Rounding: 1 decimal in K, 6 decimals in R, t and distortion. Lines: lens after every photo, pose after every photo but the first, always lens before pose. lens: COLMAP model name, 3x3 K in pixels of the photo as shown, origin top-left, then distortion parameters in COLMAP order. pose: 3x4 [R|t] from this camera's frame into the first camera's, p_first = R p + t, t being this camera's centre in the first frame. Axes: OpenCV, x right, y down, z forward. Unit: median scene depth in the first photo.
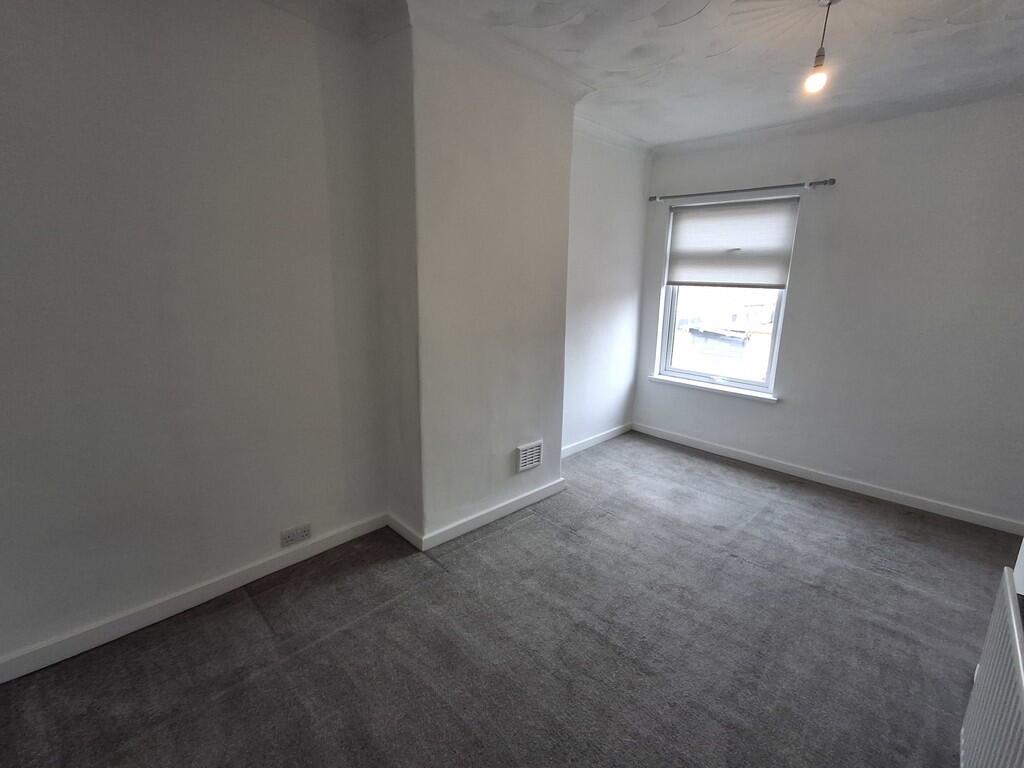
lens RADIAL K [[453.5, 0, 518.5], [0, 453.5, 373.1], [0, 0, 1]] dist [-0.004490, 0.000186]
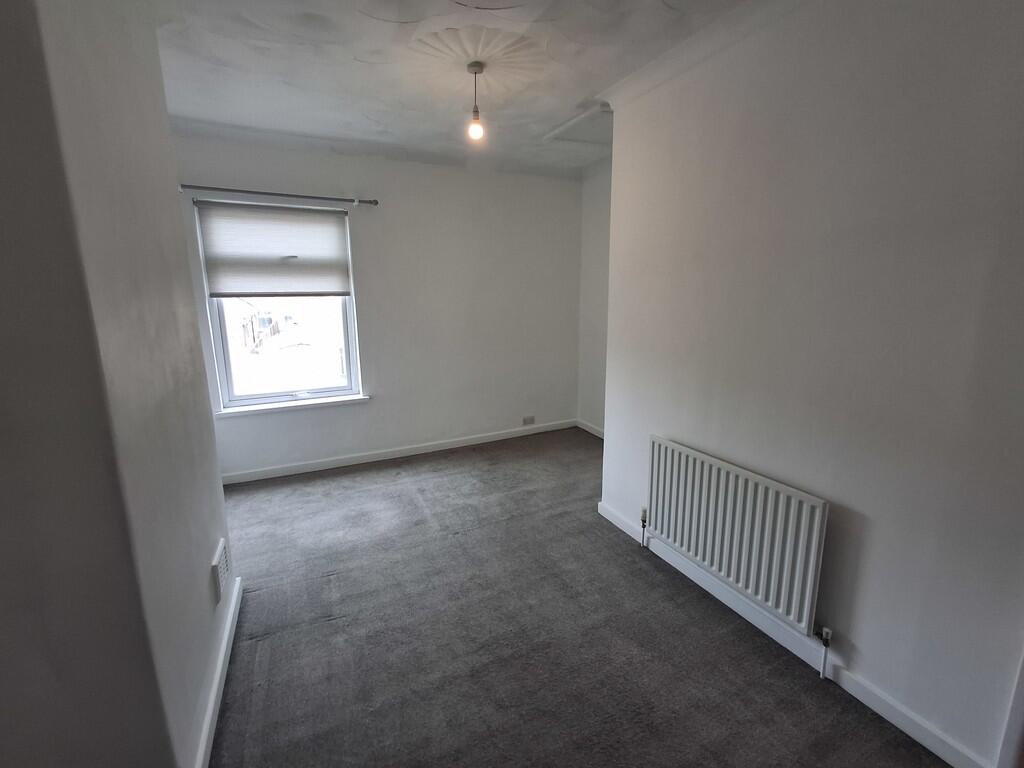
lens RADIAL K [[453.5, 0, 518.5], [0, 453.5, 373.1], [0, 0, 1]] dist [-0.004490, 0.000186]
pose [[0.346621, -0.200084, 0.916417, -0.329763], [0.207372, 0.969156, 0.133164, -0.078672], [-0.914795, 0.143882, 0.377422, 0.293151]]
